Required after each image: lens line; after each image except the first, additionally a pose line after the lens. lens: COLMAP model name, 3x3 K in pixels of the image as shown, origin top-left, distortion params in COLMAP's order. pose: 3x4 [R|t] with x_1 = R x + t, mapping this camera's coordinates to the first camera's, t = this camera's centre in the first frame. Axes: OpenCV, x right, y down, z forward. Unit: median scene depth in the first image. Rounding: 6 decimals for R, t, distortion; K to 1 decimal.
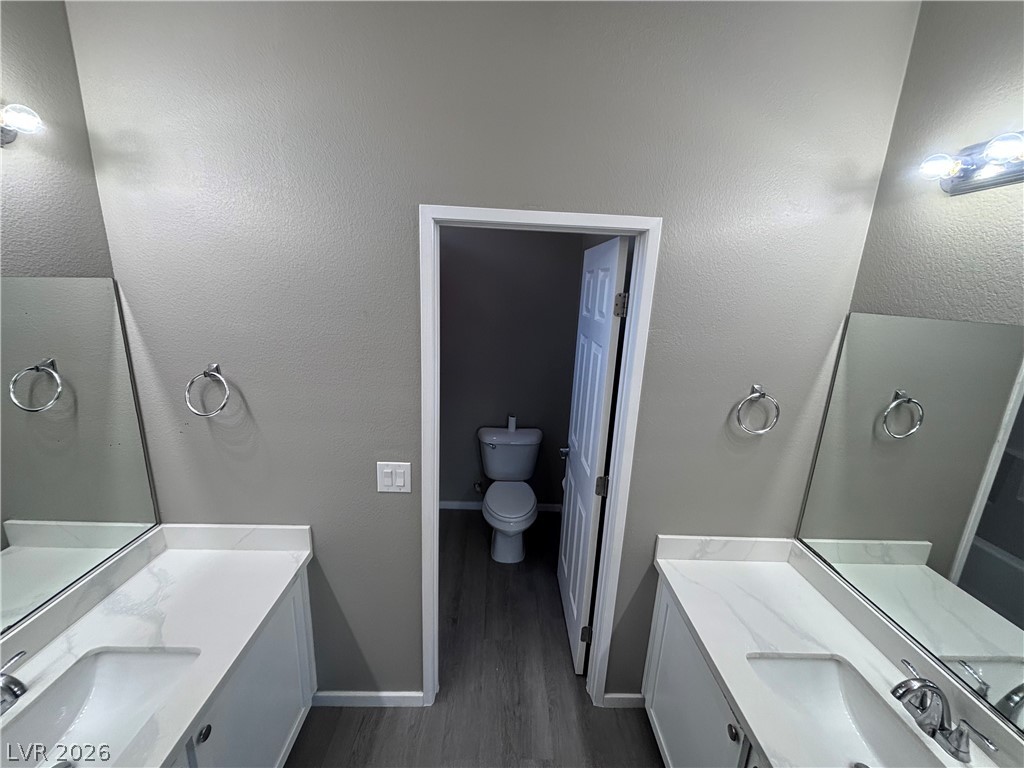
lens RADIAL K [[409.7, 0, 512.0], [0, 409.7, 384.0], [0, 0, 1]] dist [-0.000014, -0.000036]
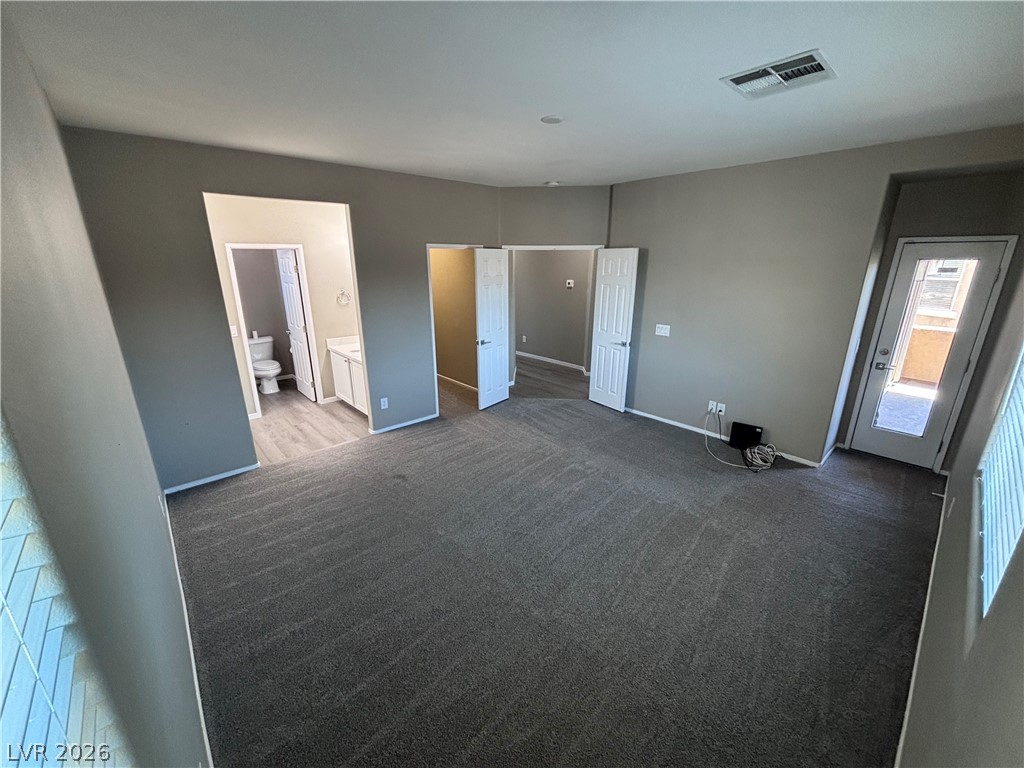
lens RADIAL K [[409.7, 0, 512.0], [0, 409.7, 384.0], [0, 0, 1]] dist [-0.000014, -0.000036]
pose [[0.759464, -0.230474, 0.608356, -0.517137], [0.187567, 0.973005, 0.134465, 0.479183], [-0.622923, 0.011986, 0.782191, -2.178170]]
